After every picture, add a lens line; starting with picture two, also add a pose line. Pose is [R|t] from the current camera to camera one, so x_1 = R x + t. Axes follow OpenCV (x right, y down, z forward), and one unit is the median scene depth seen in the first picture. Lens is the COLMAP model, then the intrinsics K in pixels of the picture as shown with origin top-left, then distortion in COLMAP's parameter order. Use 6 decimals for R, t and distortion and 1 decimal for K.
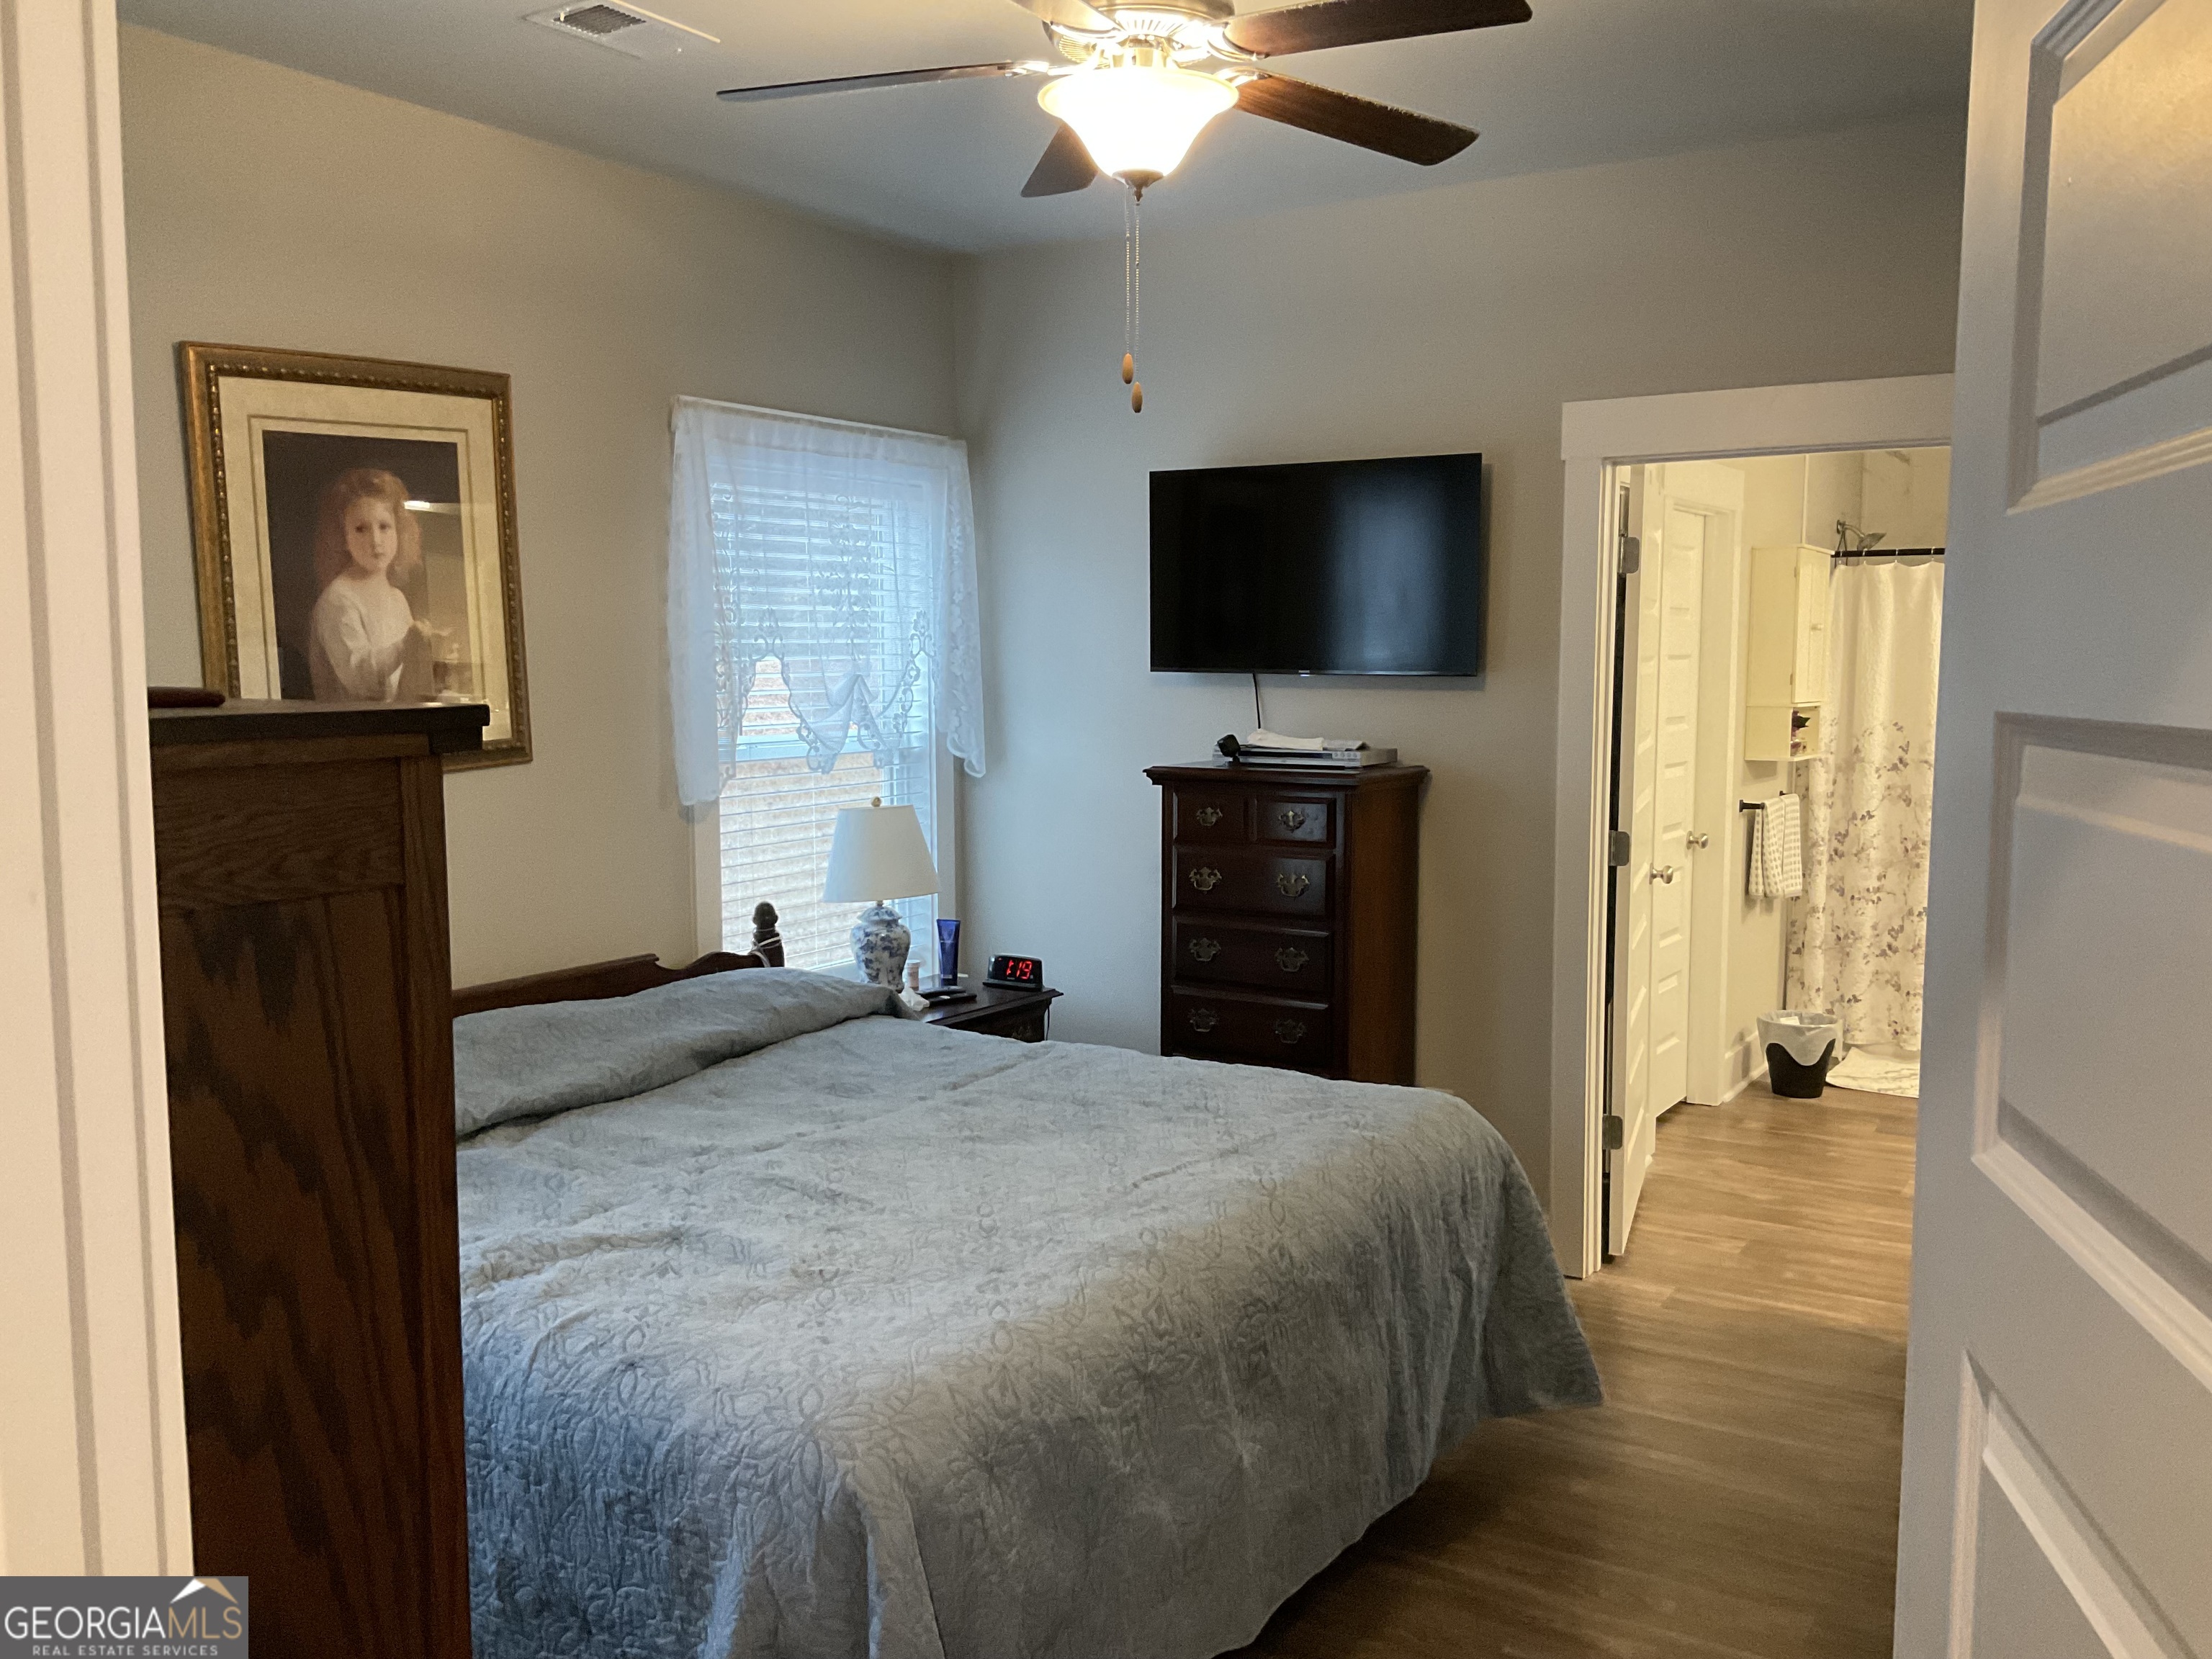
lens RADIAL K [[1838.4, 0, 1106.0], [0, 1838.4, 829.5], [0, 0, 1]] dist [0.105148, -0.217940]
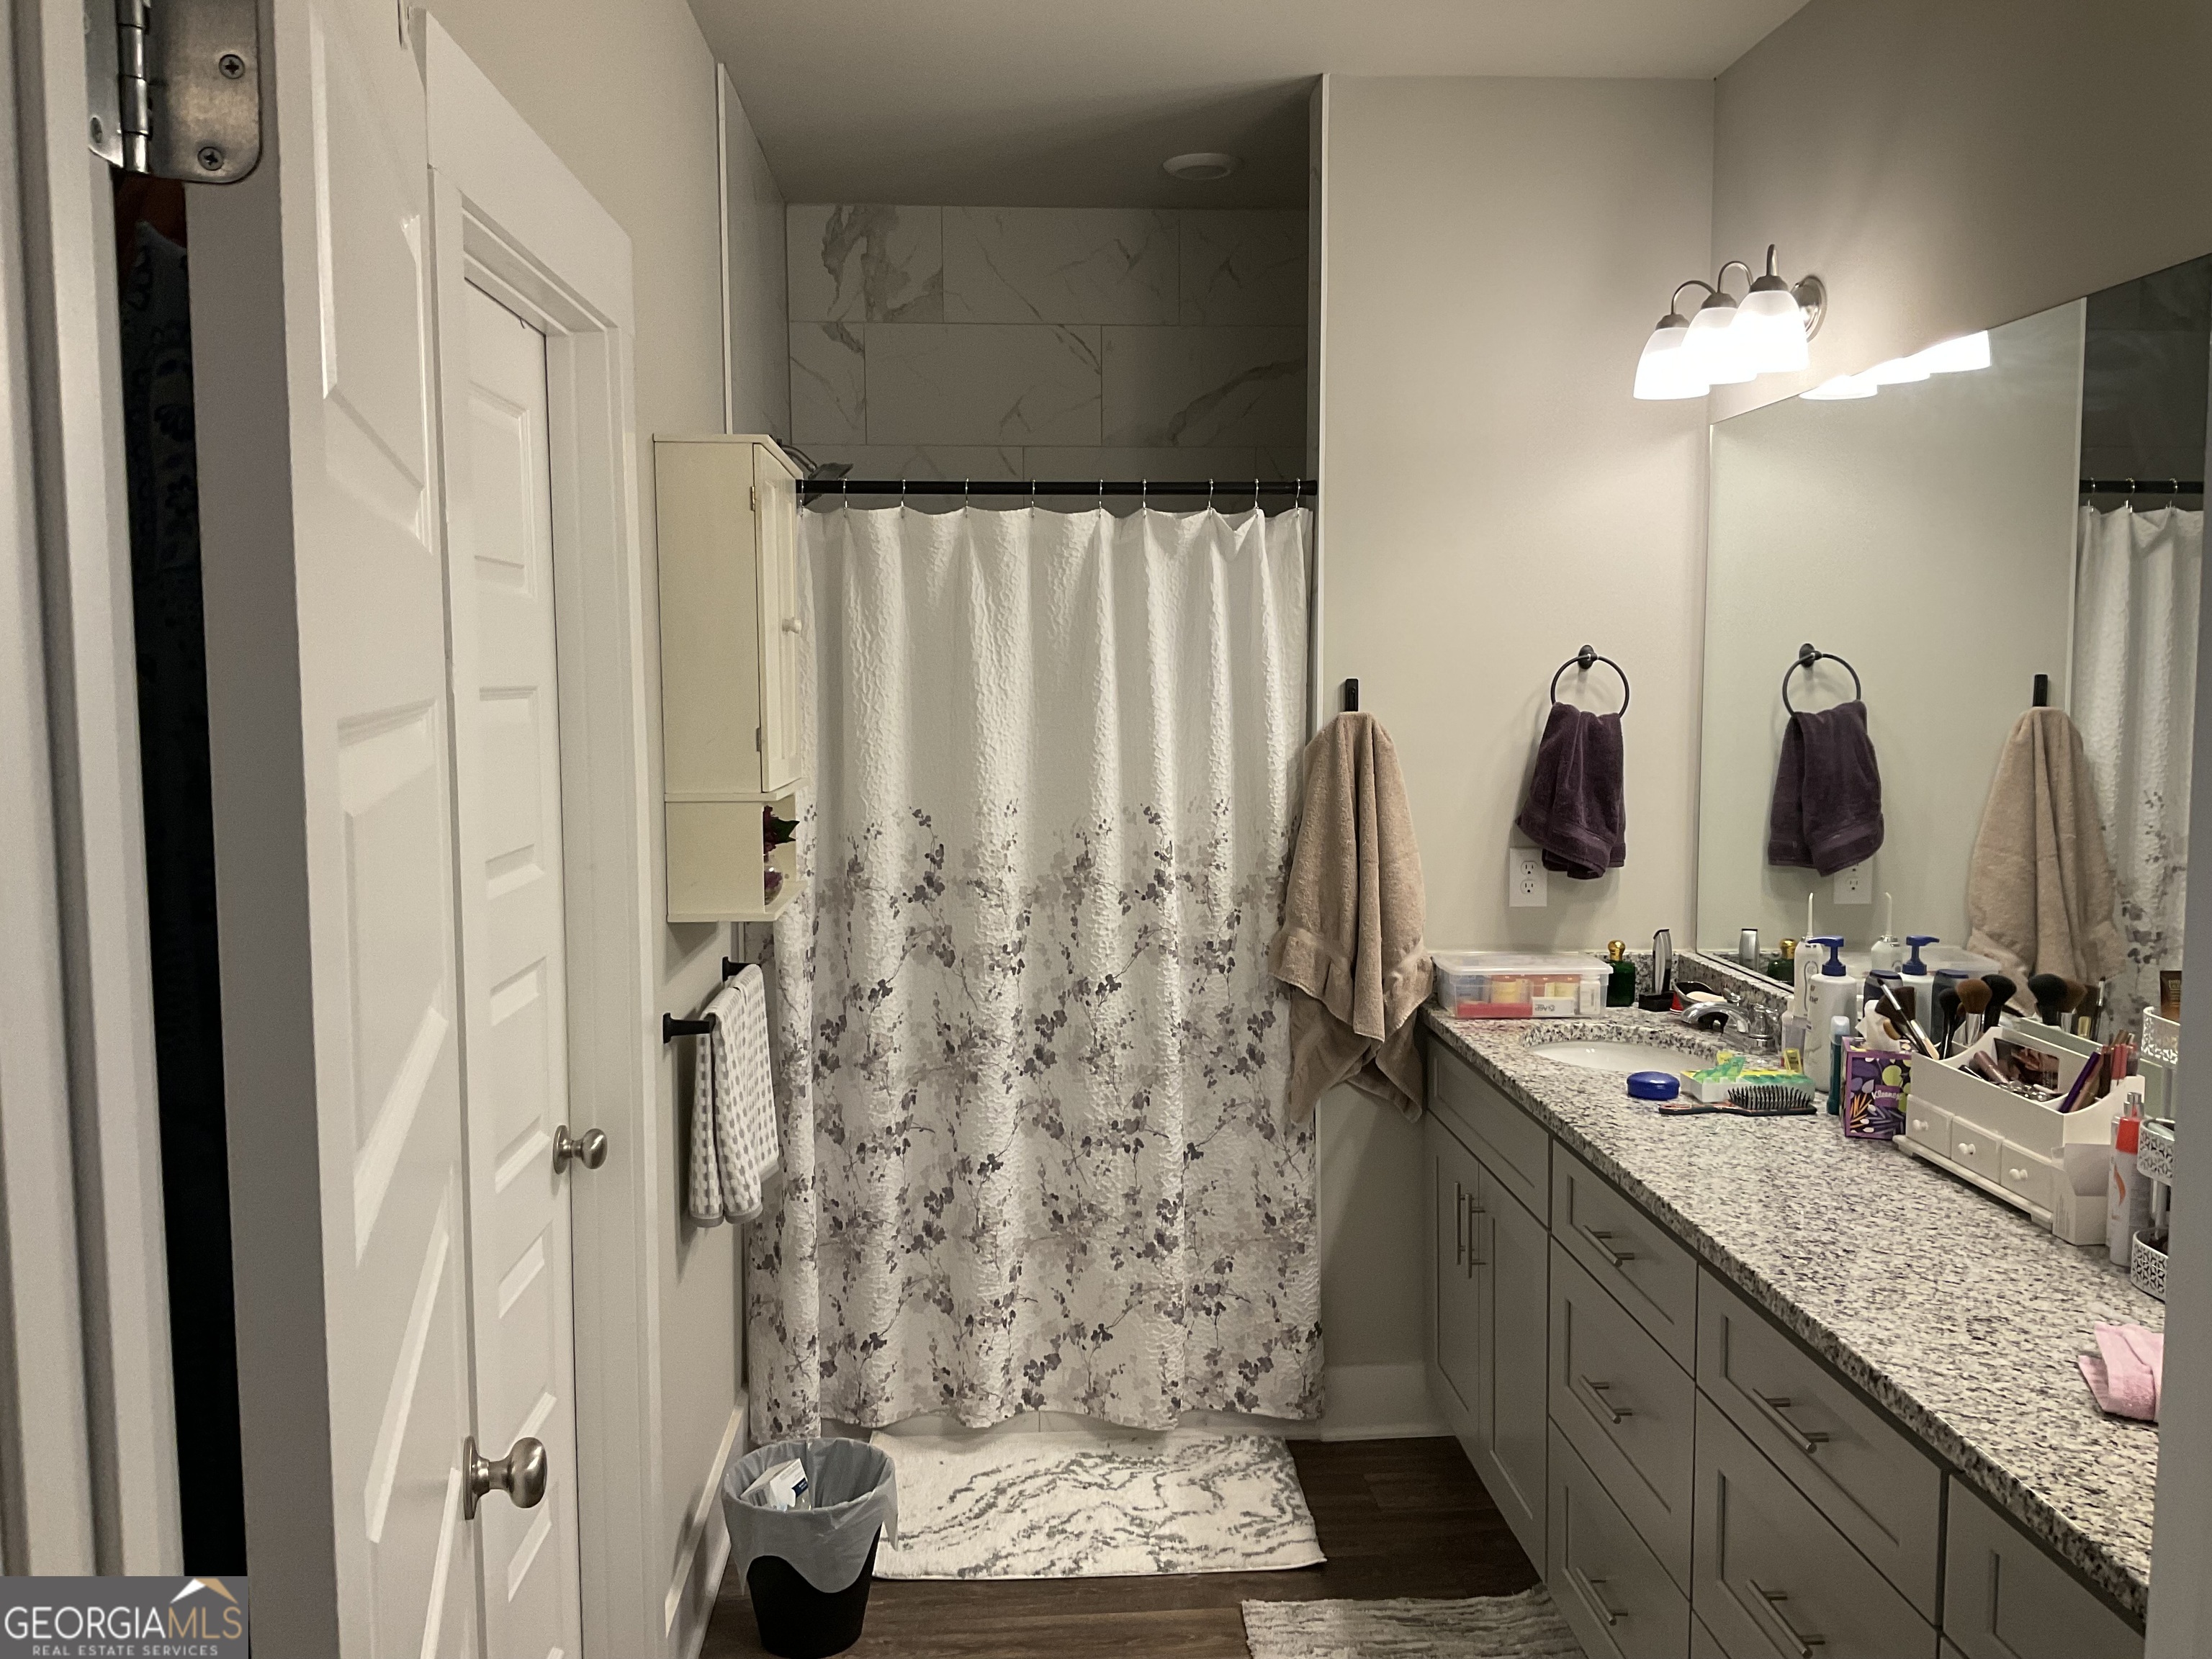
lens RADIAL K [[1838.4, 0, 1106.0], [0, 1838.4, 829.5], [0, 0, 1]] dist [0.105148, -0.217940]
pose [[0.812497, -0.051949, 0.580646, 0.162276], [0.058196, 0.998274, 0.007880, -0.052801], [-0.580053, 0.027389, 0.814118, 0.539612]]
